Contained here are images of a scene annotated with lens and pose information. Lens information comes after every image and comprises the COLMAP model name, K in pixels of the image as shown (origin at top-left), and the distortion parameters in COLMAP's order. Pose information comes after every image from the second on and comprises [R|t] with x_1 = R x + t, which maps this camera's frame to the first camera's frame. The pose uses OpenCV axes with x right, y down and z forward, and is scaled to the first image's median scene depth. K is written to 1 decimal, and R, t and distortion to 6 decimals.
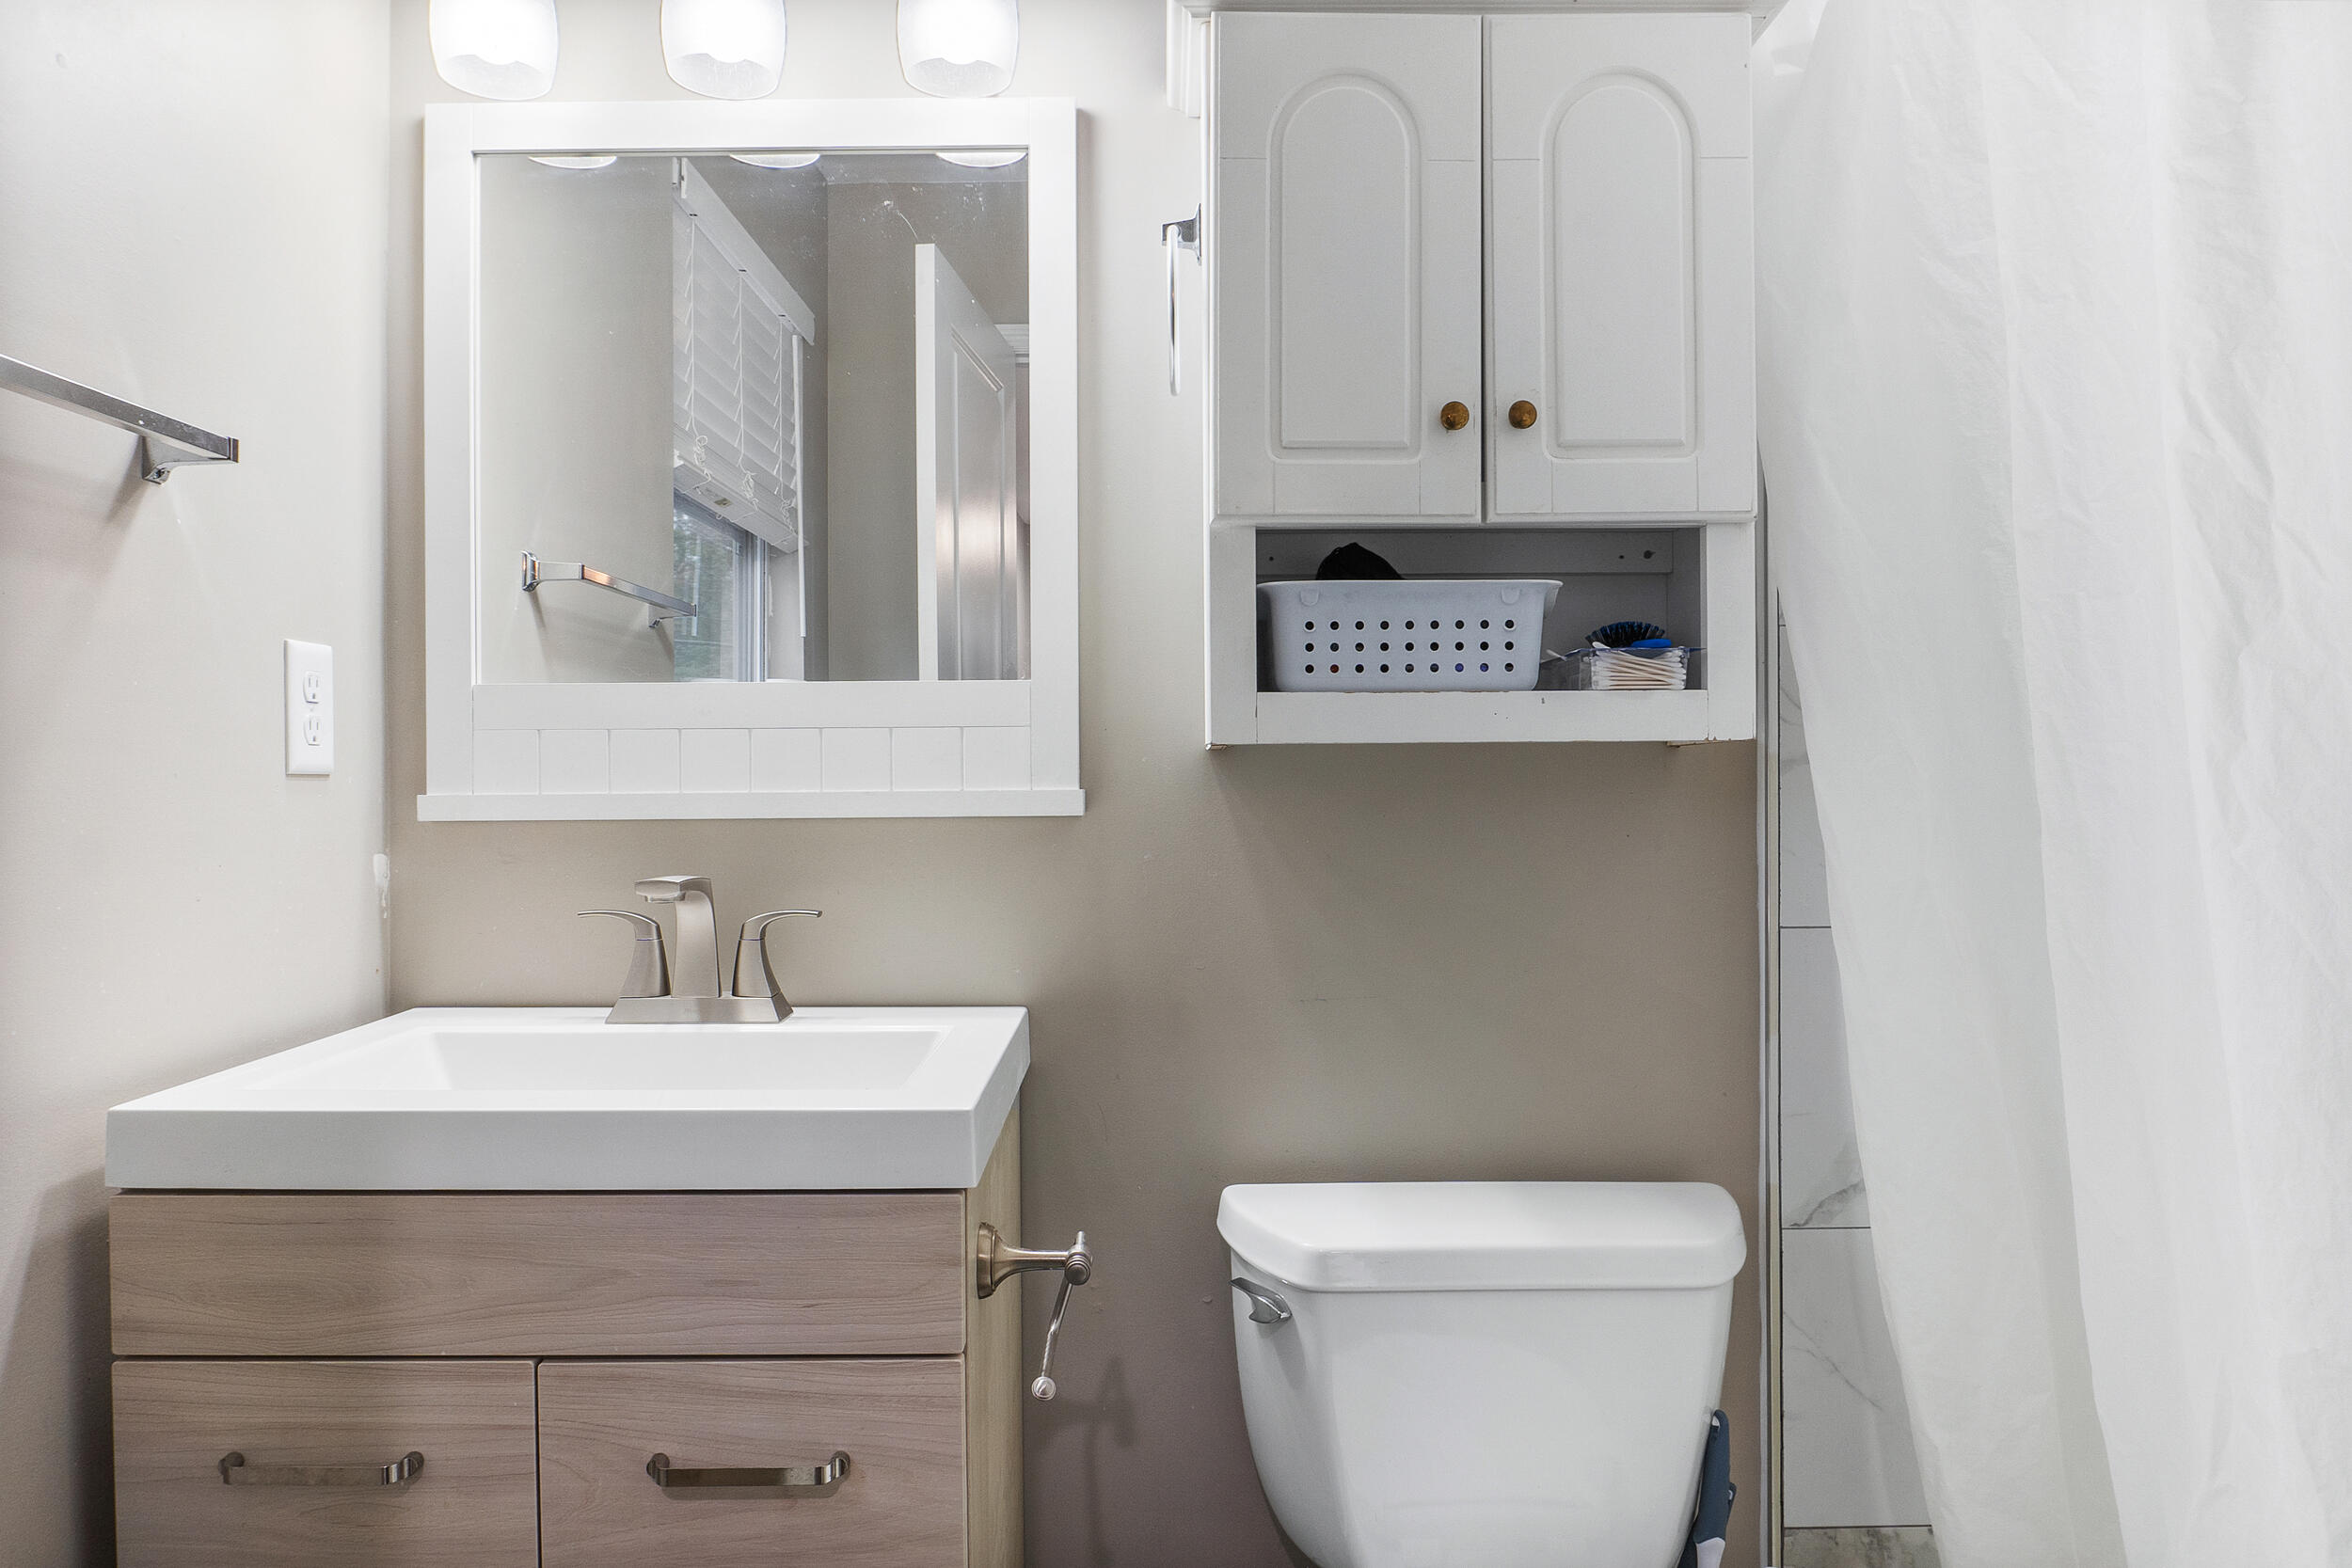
lens RADIAL K [[1598.4, 0, 1169.1], [0, 1598.4, 786.2], [0, 0, 1]] dist [-0.008502, -0.000642]
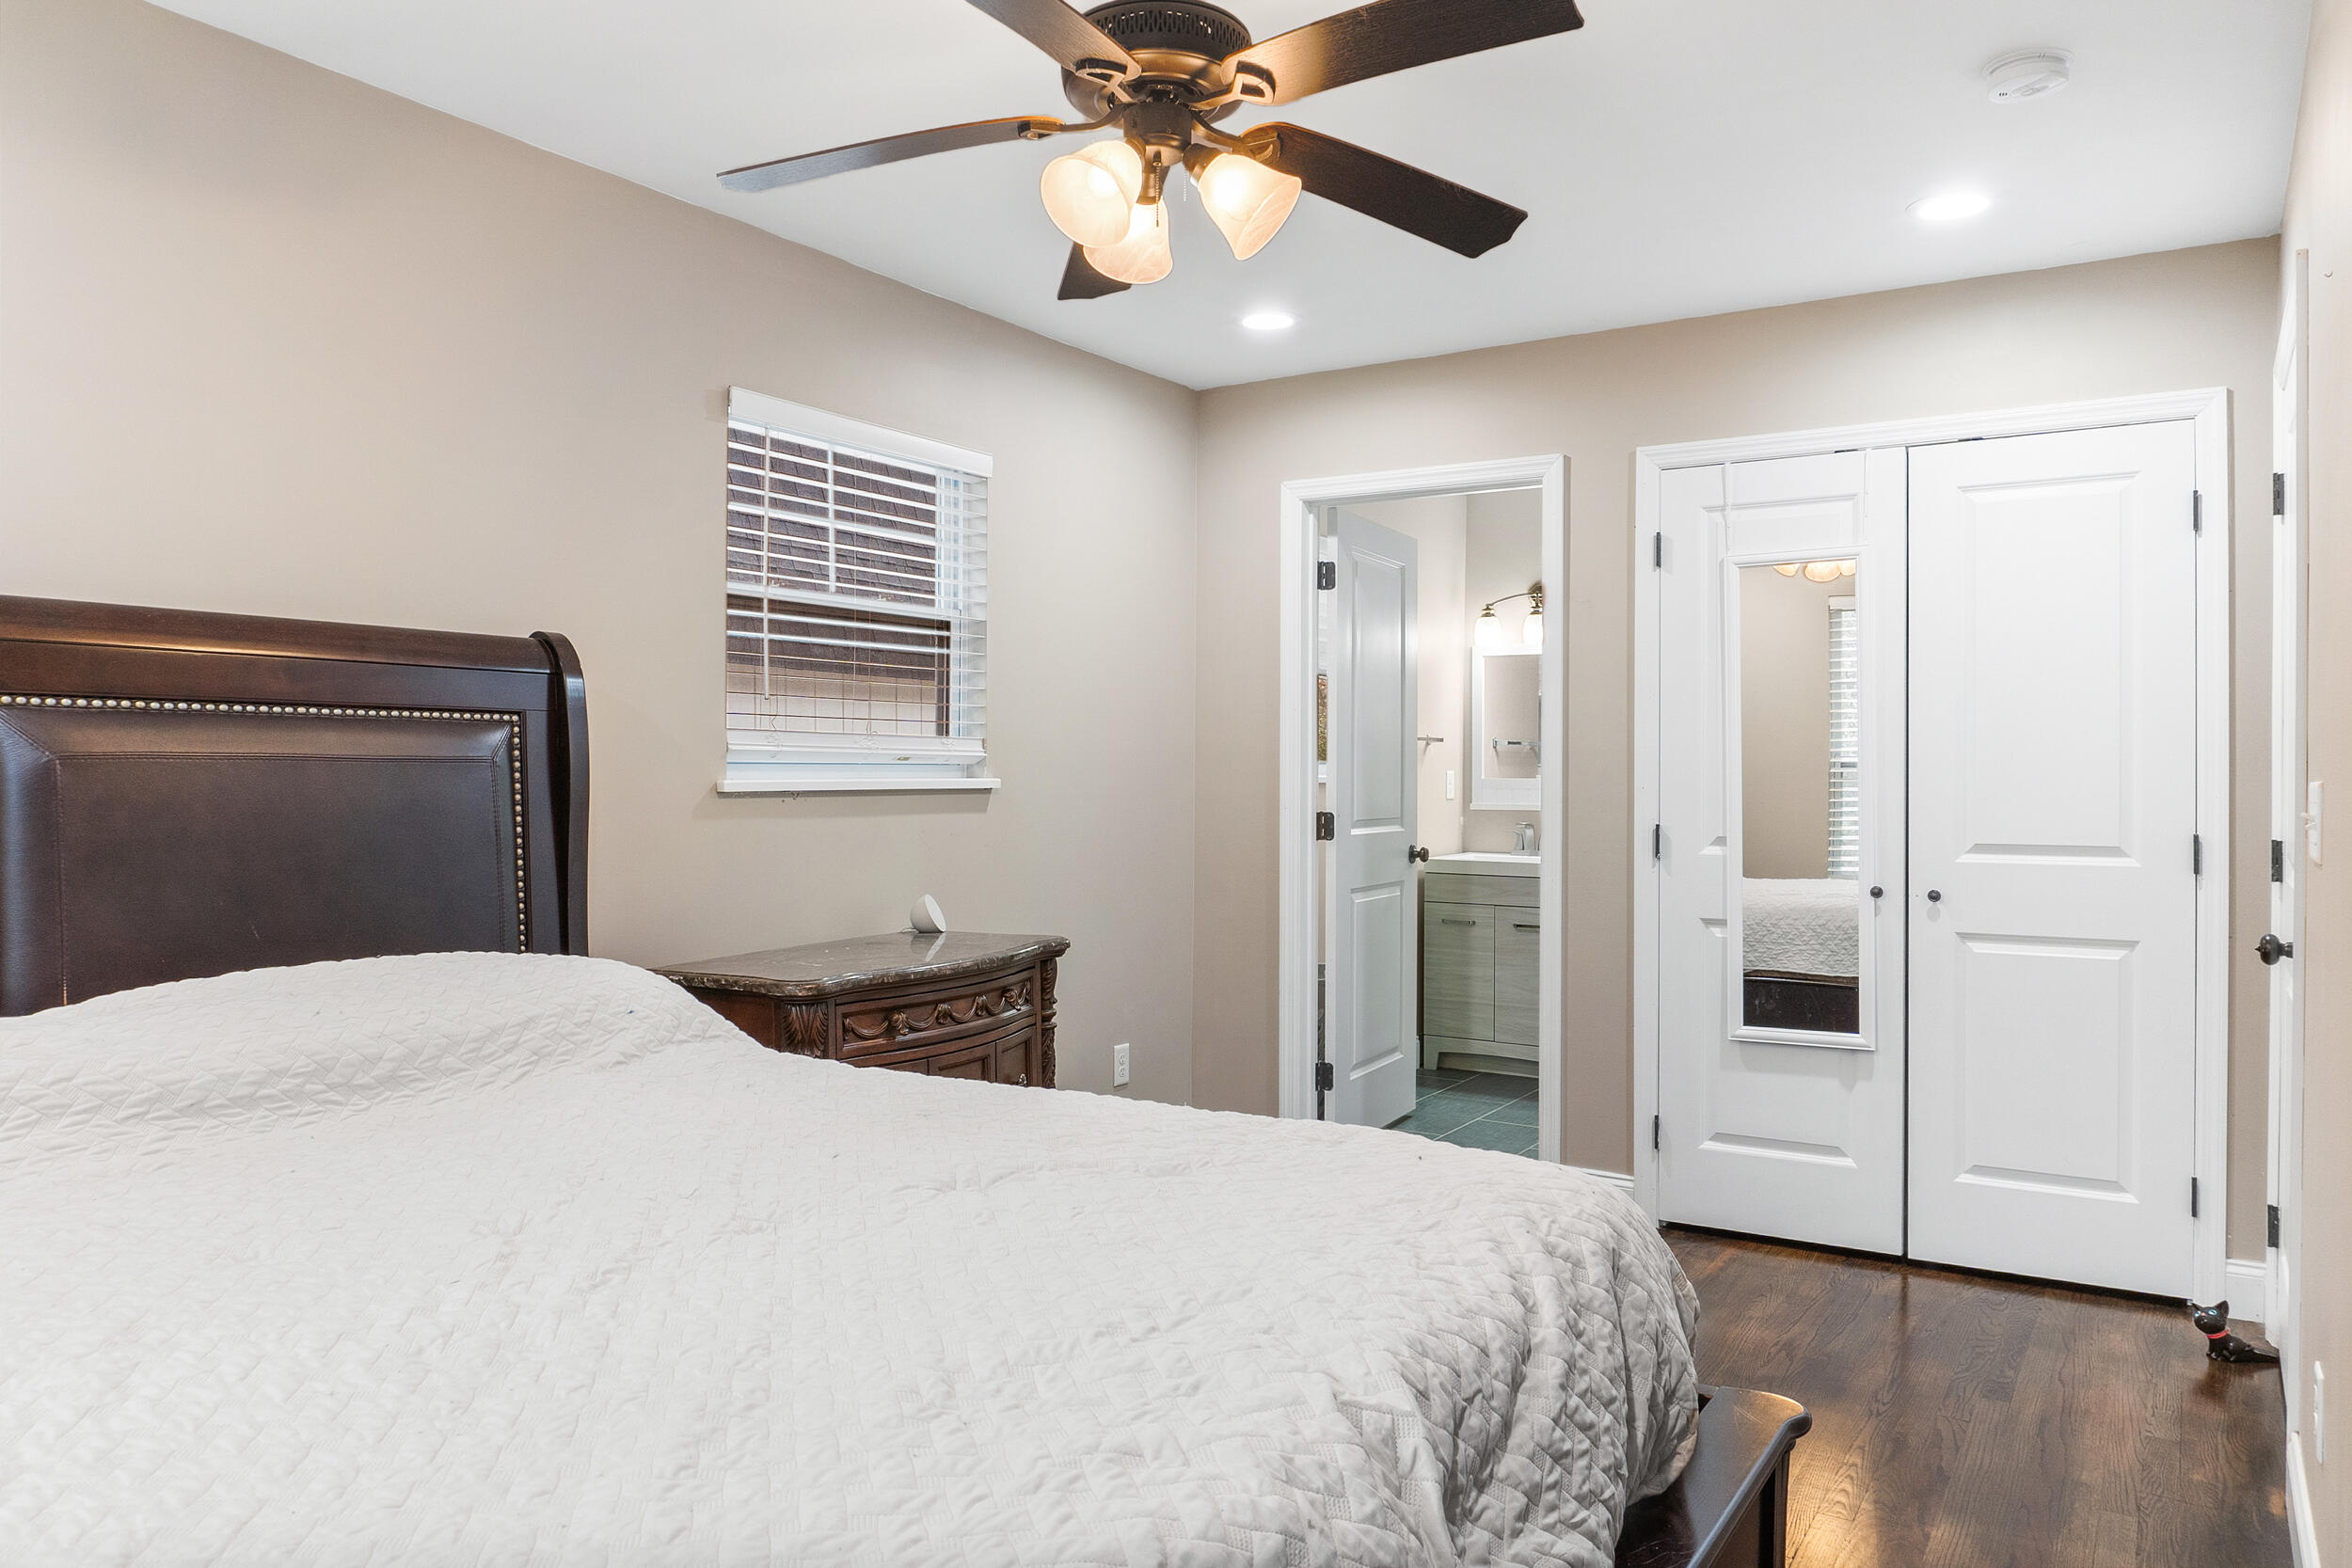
lens RADIAL K [[1671.1, 0, 1179.3], [0, 1671.1, 772.5], [0, 0, 1]] dist [0.068887, 0.000940]
pose [[0.852032, 0.010826, -0.523378, 1.392339], [-0.015992, 0.999858, -0.005352, -0.046196], [0.523246, 0.012929, 0.852084, -3.693092]]
